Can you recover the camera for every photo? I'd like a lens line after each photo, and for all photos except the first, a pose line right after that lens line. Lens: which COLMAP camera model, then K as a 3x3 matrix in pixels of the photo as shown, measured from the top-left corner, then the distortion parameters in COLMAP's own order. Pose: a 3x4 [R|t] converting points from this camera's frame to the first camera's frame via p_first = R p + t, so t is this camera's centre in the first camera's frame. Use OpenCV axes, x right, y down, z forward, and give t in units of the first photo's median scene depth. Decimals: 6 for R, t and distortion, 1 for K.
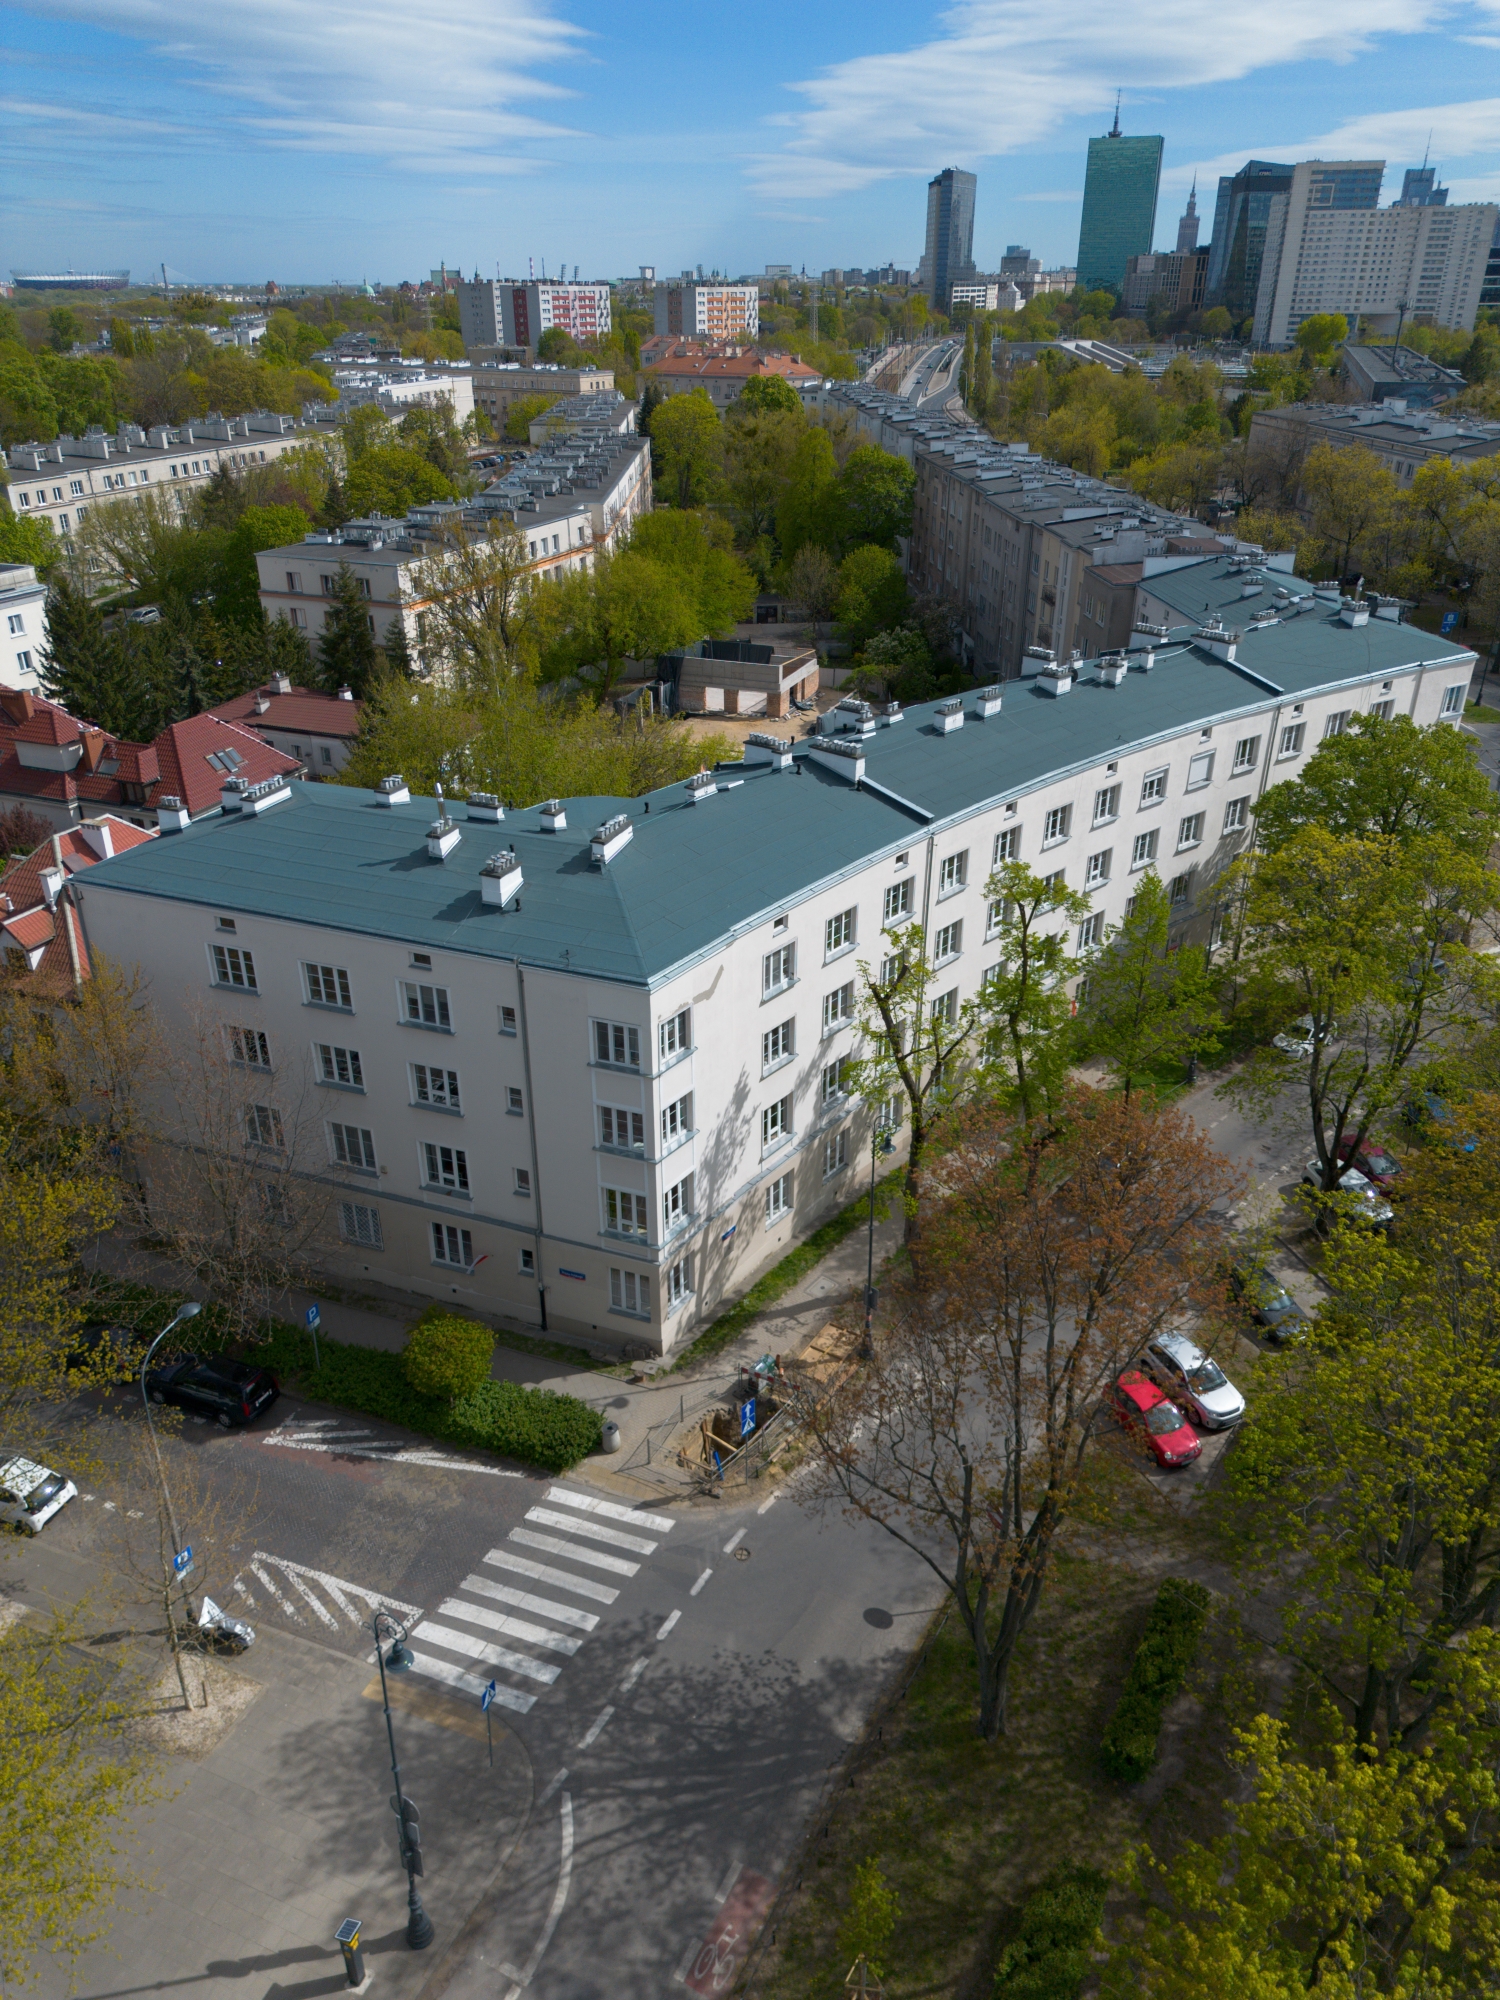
lens RADIAL K [[1390.4, 0, 737.4], [0, 1390.4, 1000.8], [0, 0, 1]] dist [0.048447, -0.034731]
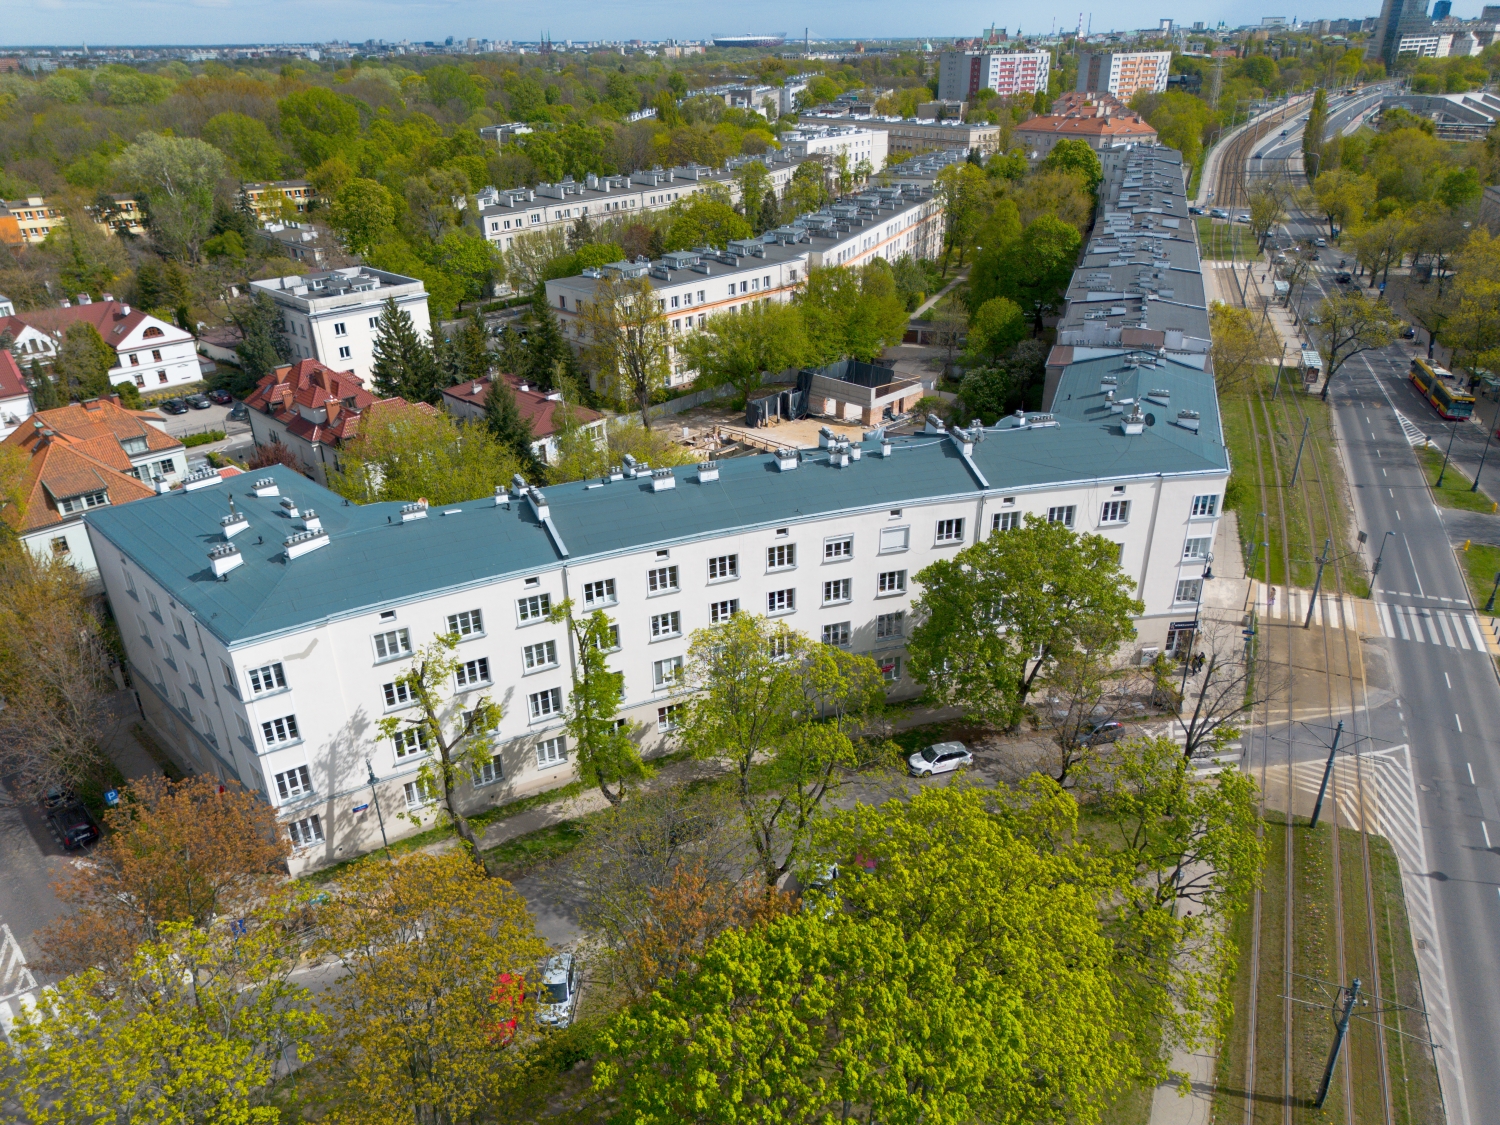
lens RADIAL K [[1042.8, 0, 750.0], [0, 1042.8, 562.5], [0, 0, 1]] dist [0.048447, -0.034731]
pose [[0.919633, 0.163391, -0.357180, 0.709812], [-0.166025, 0.985841, 0.023505, -0.184134], [0.355964, 0.037685, 0.933740, 0.064601]]
